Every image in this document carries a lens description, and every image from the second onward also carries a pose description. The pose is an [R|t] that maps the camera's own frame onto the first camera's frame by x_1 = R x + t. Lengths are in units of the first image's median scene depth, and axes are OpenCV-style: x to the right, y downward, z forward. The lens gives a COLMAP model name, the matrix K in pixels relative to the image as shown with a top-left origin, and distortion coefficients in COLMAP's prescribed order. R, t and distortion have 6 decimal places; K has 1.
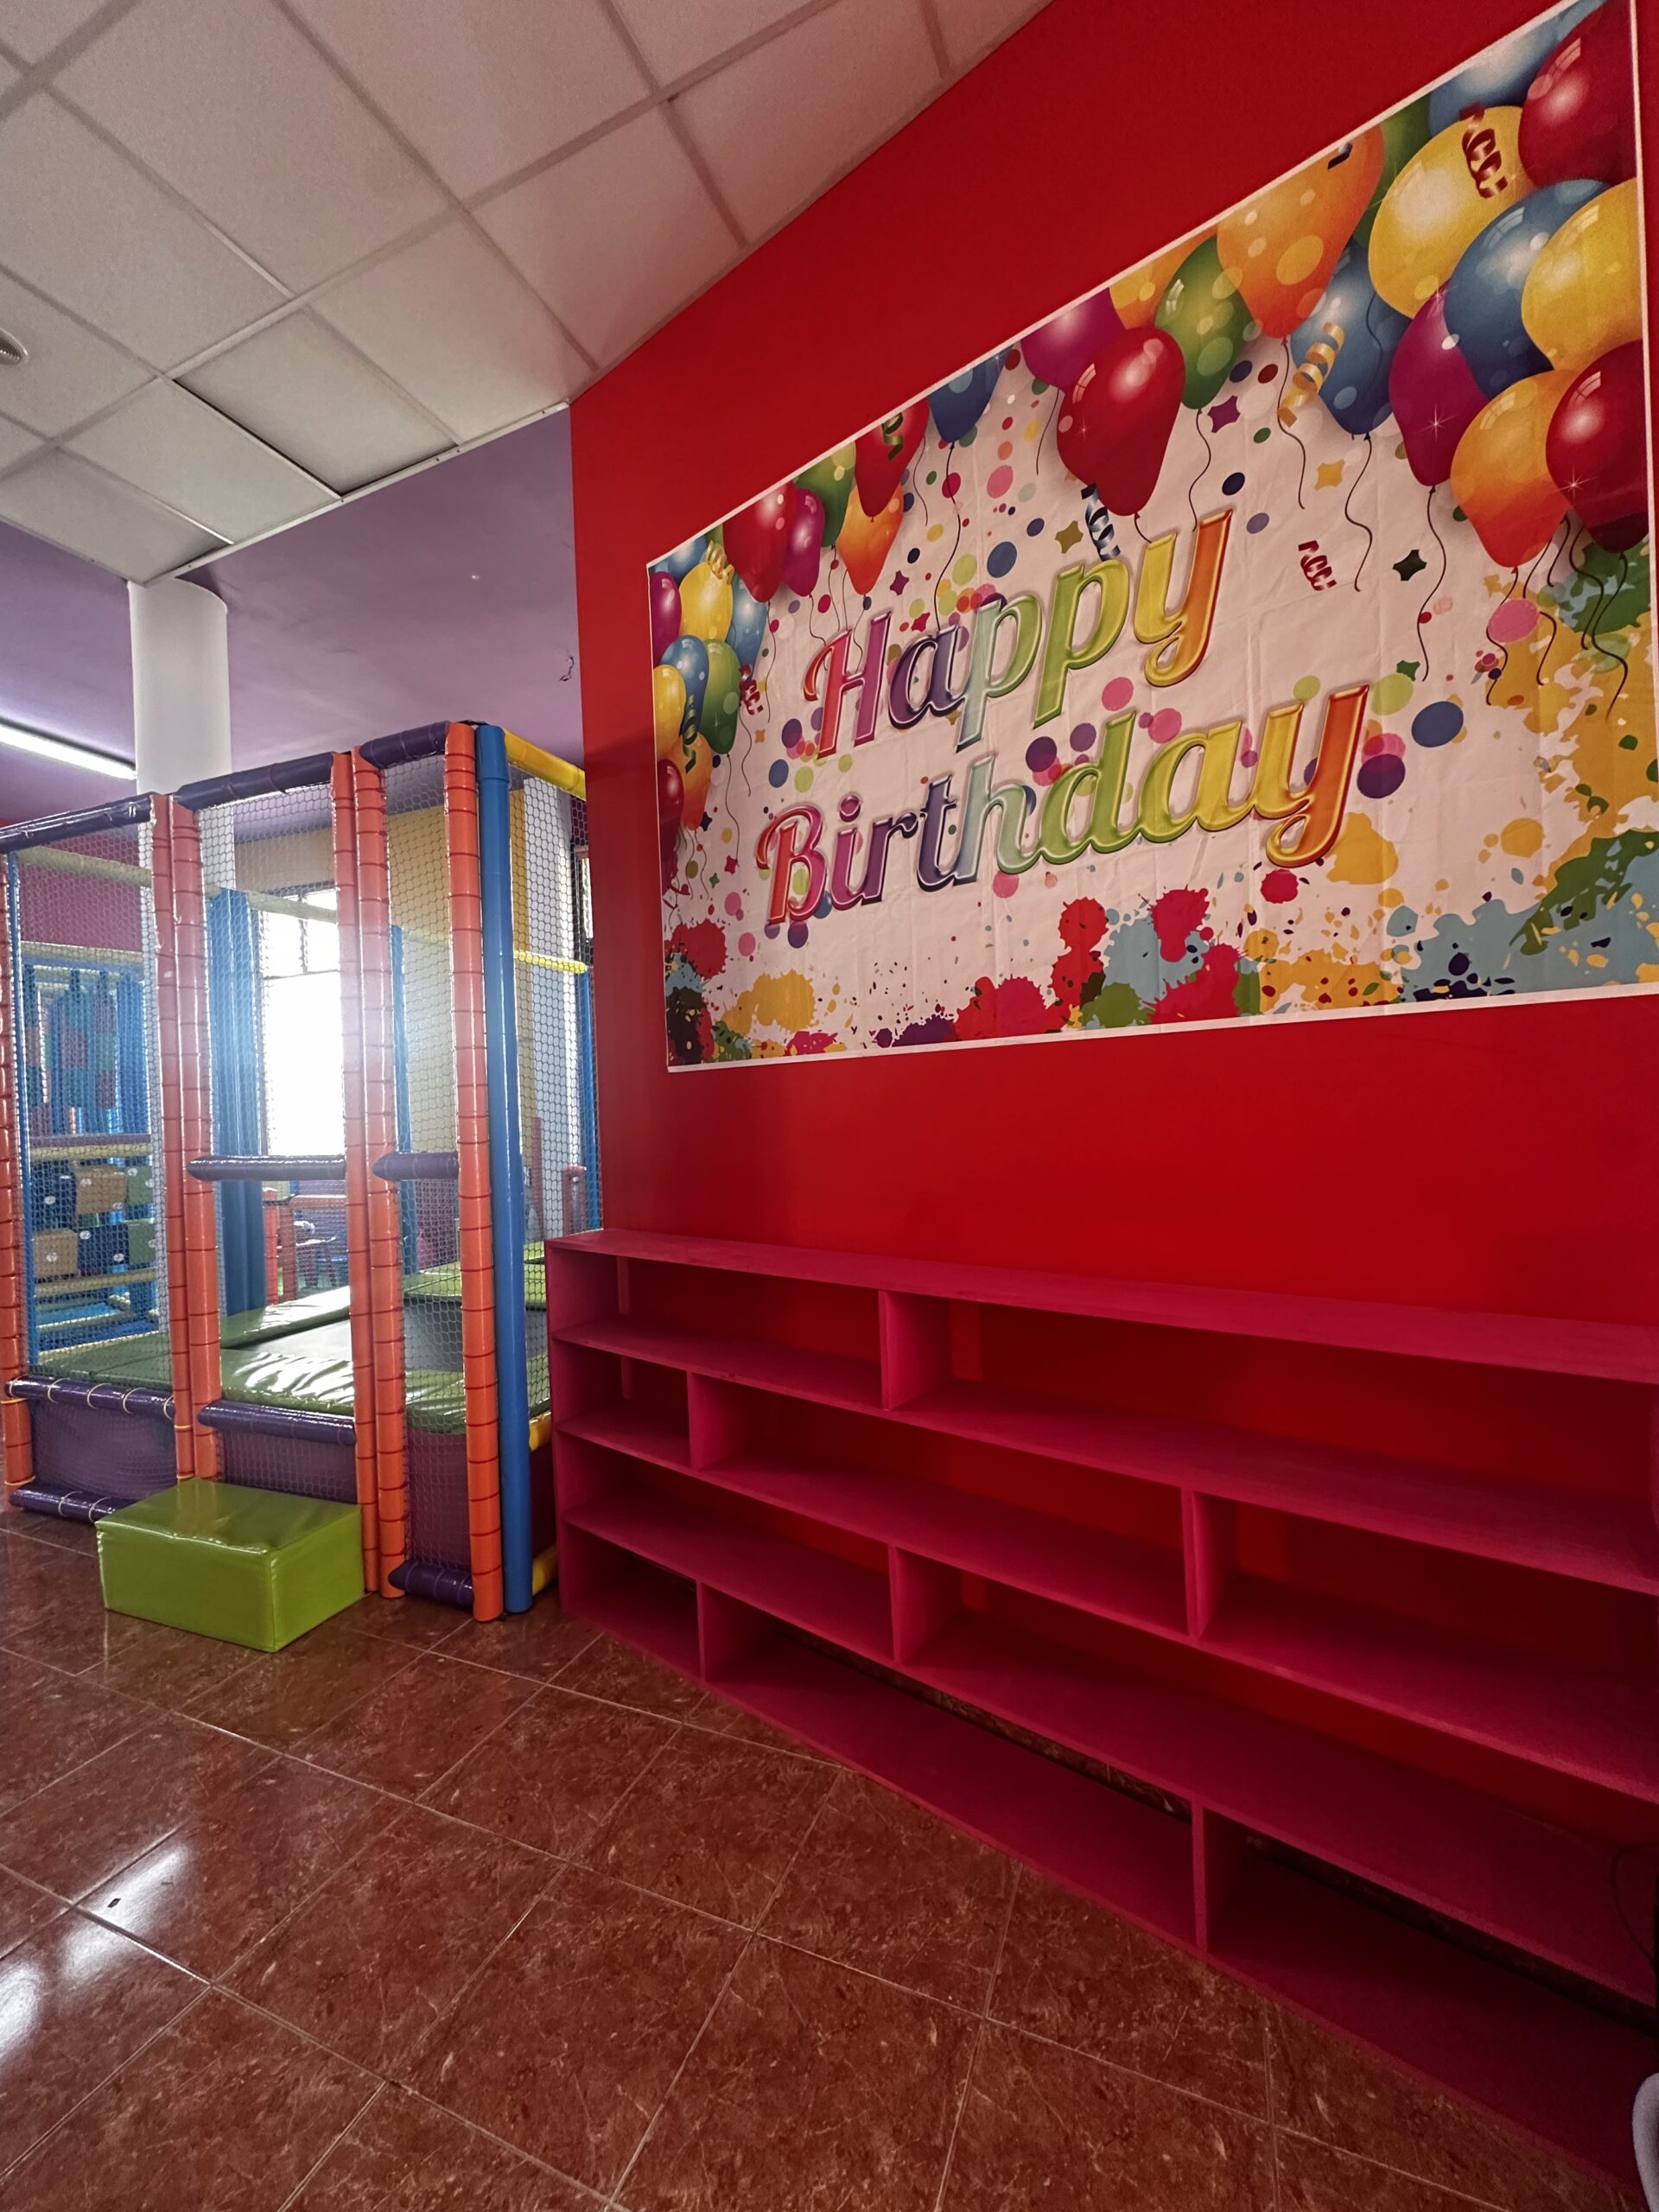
lens RADIAL K [[894.5, 0, 827.4], [0, 894.5, 1092.1], [0, 0, 1]] dist [-0.005491, 0.001186]
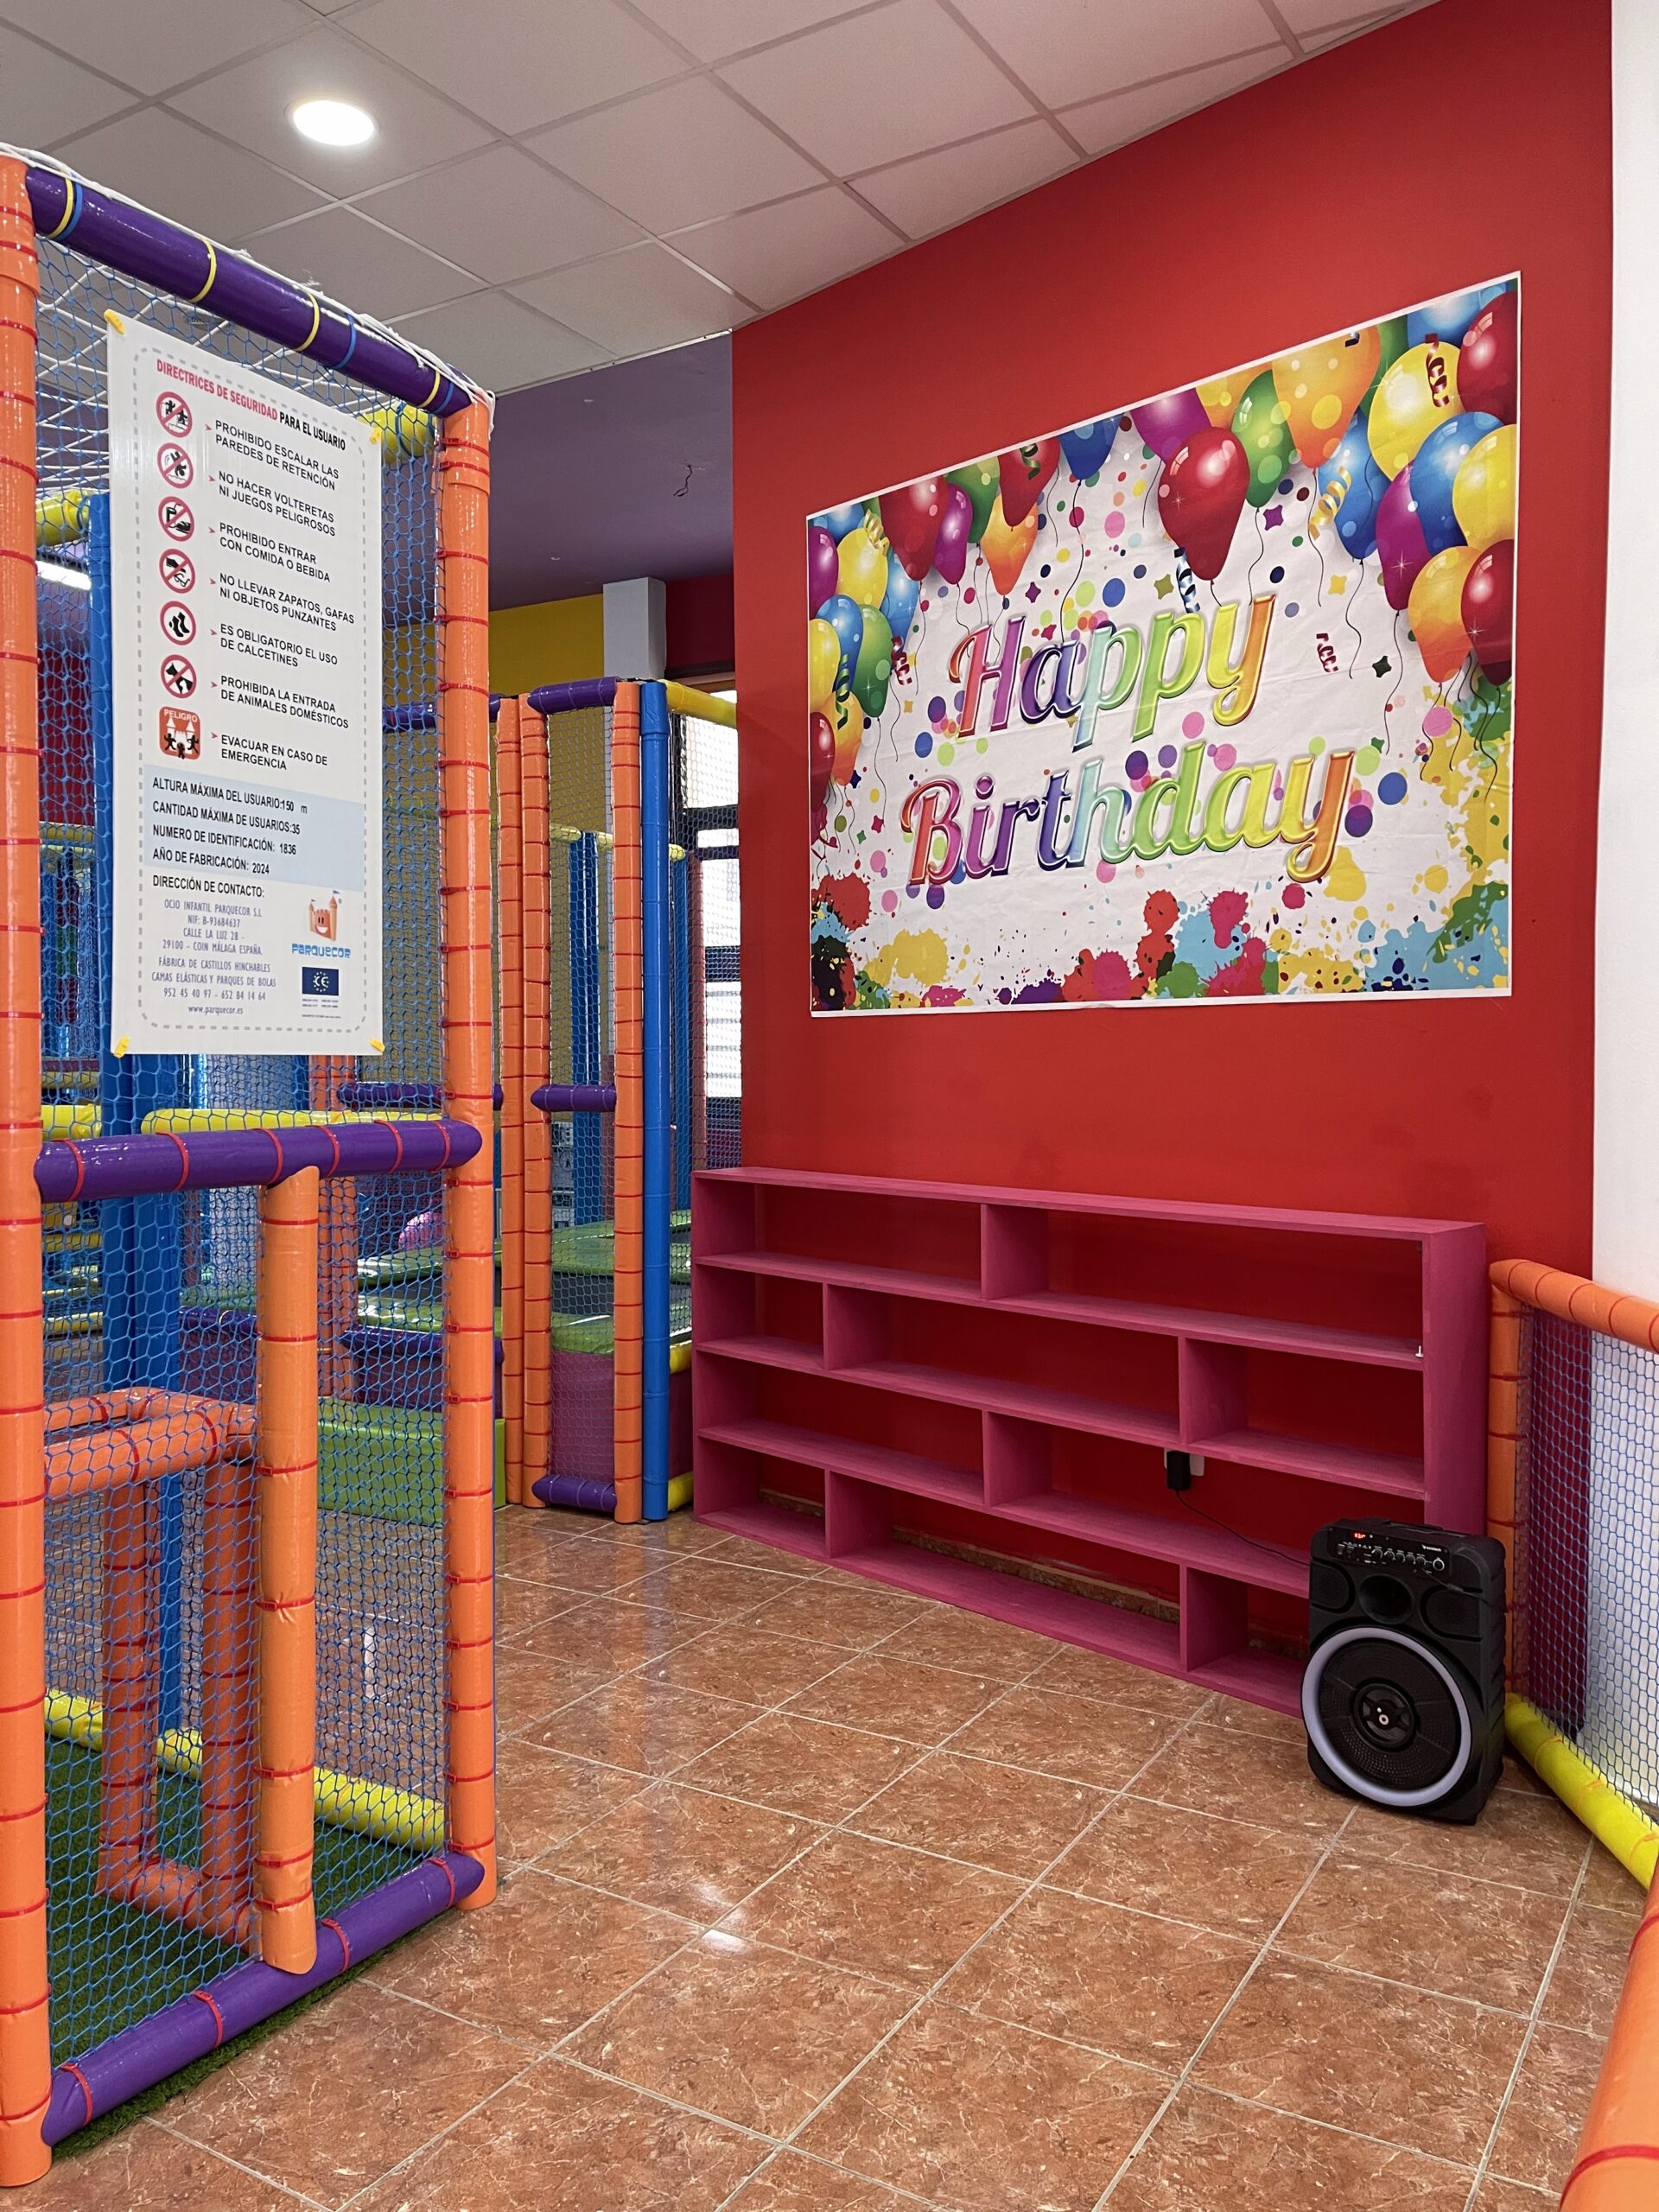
lens RADIAL K [[1663.6, 0, 819.6], [0, 1663.6, 1110.2], [0, 0, 1]] dist [0.012951, -0.026573]
pose [[0.989186, 0.039056, -0.141369, 0.149802], [-0.031814, 0.998081, 0.053132, -0.022609], [0.143172, -0.048060, 0.988530, -1.256013]]
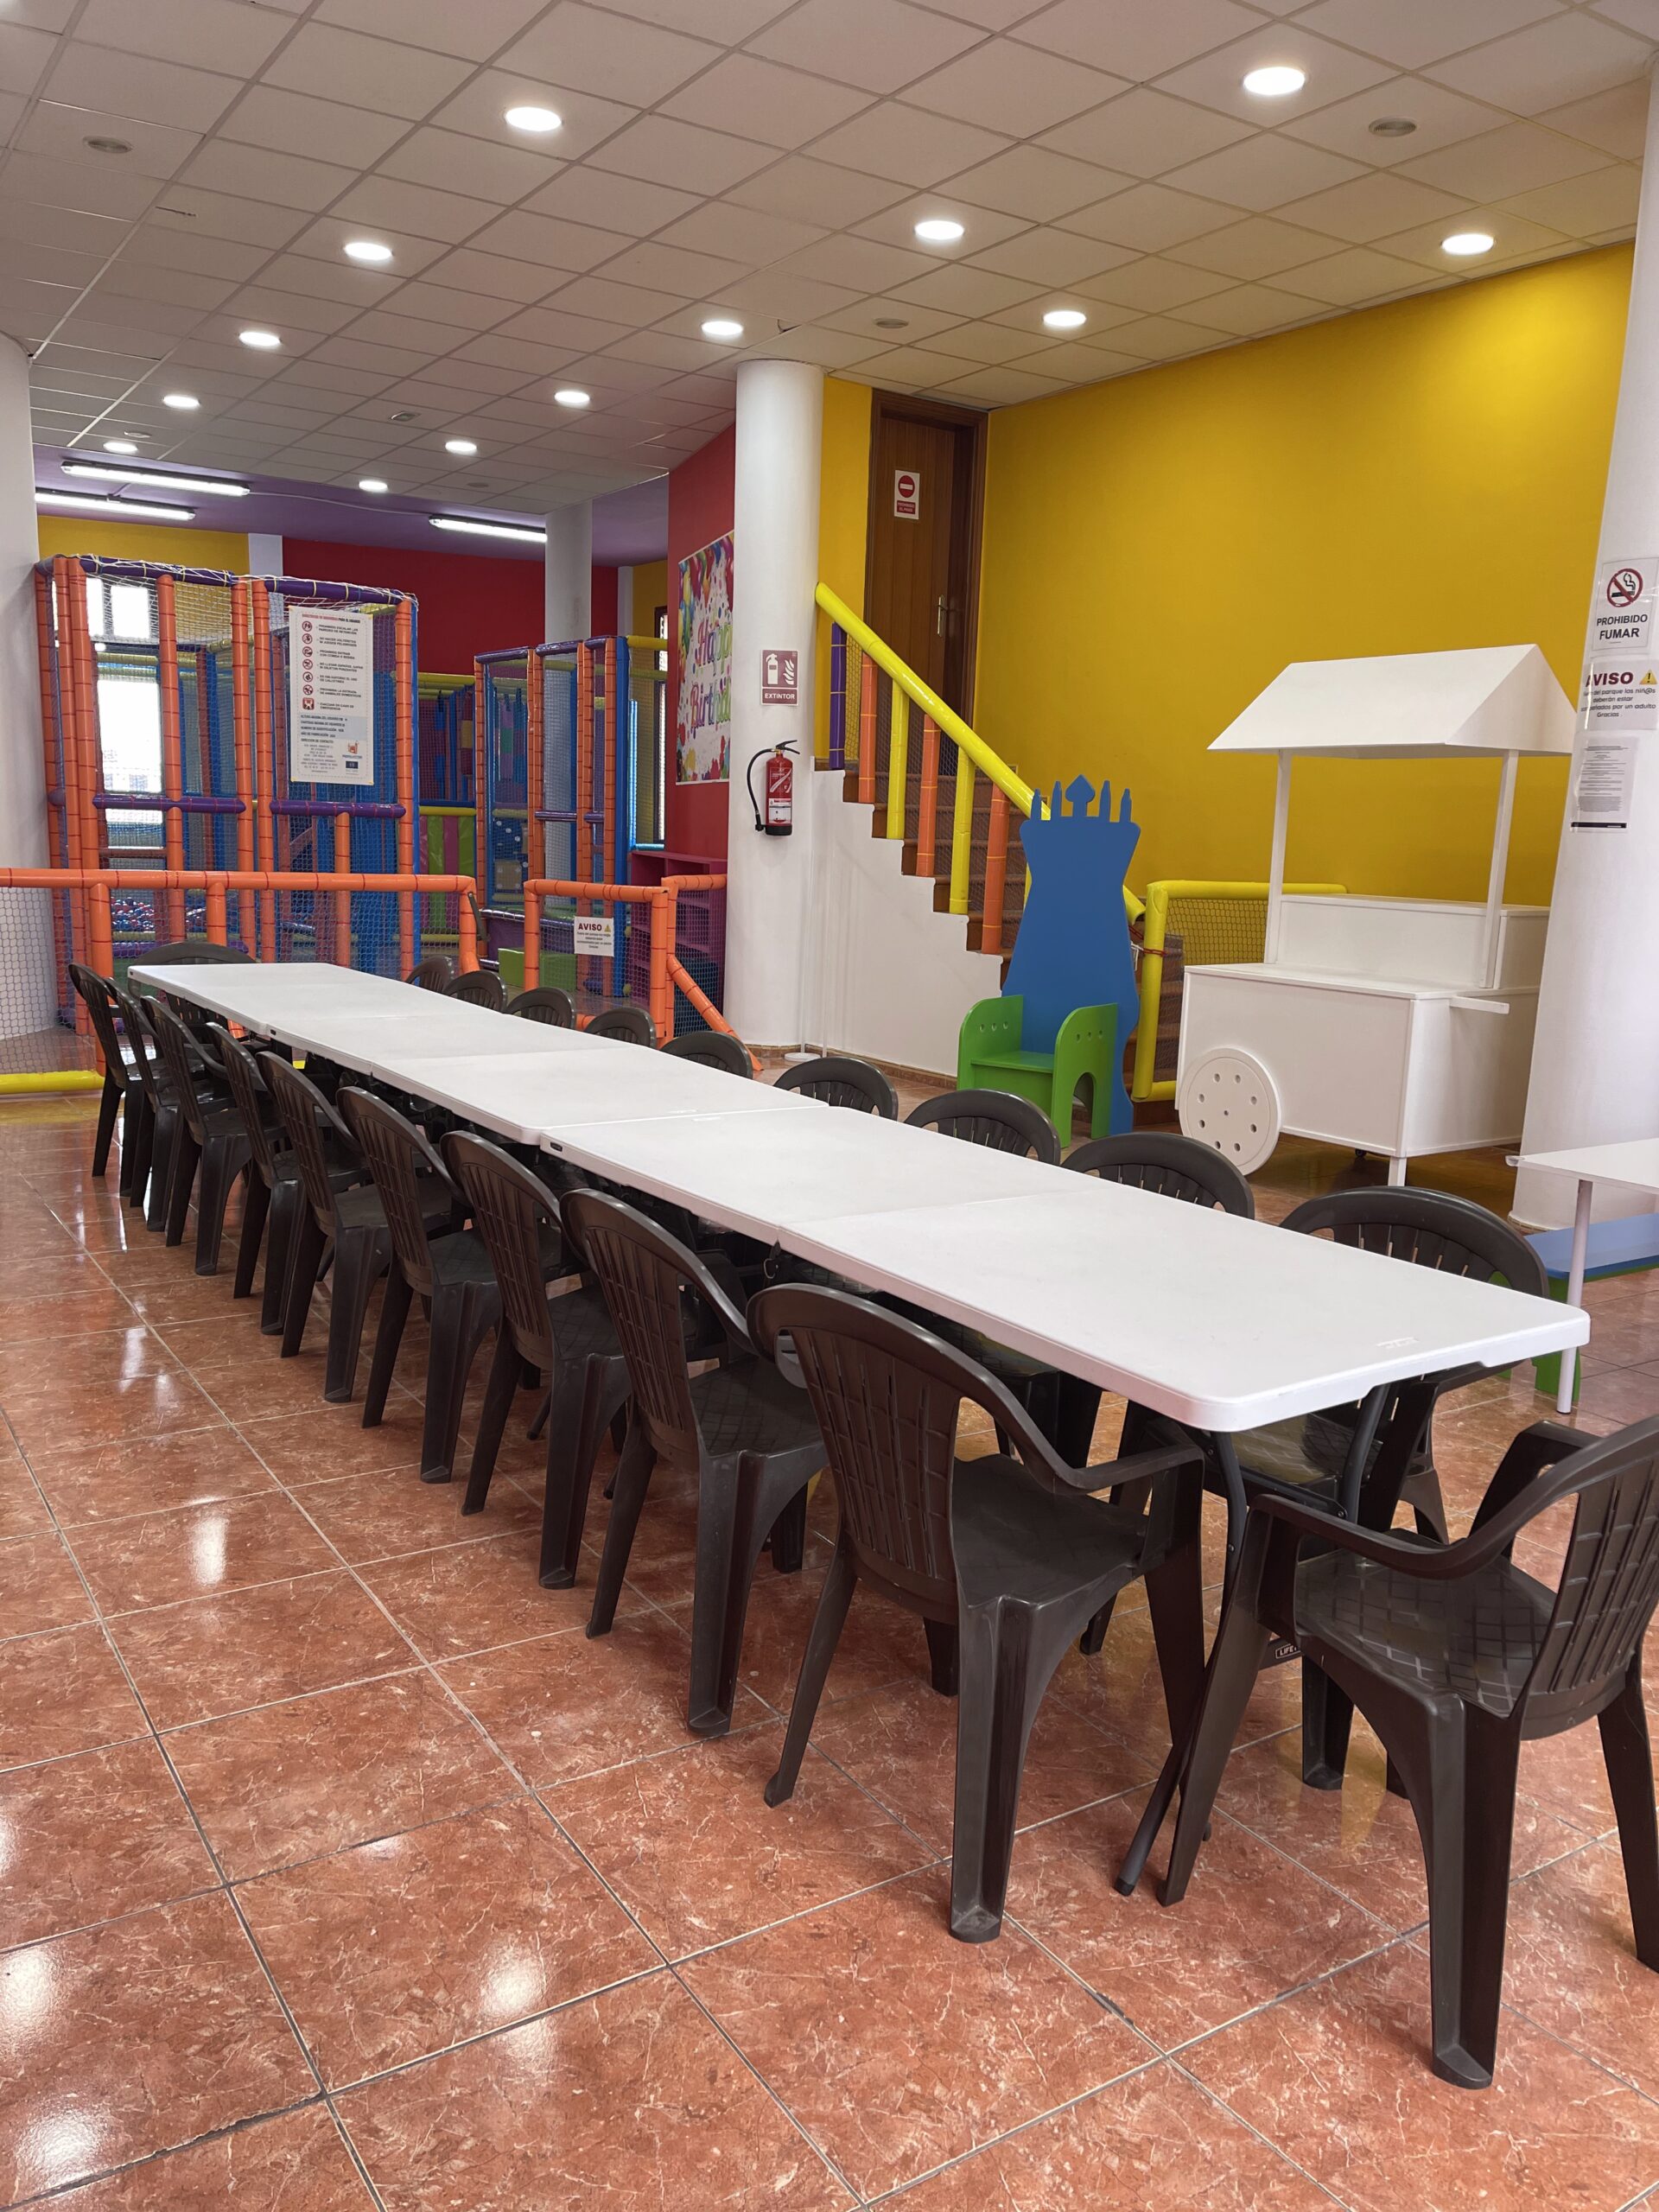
lens RADIAL K [[1663.6, 0, 817.3], [0, 1663.6, 1130.4], [0, 0, 1]] dist [0.012951, -0.026573]
pose [[0.834416, 0.163211, -0.526415, 3.644899], [-0.058509, 0.975981, 0.209853, -0.103931], [0.548021, -0.144304, 0.823923, -3.602754]]
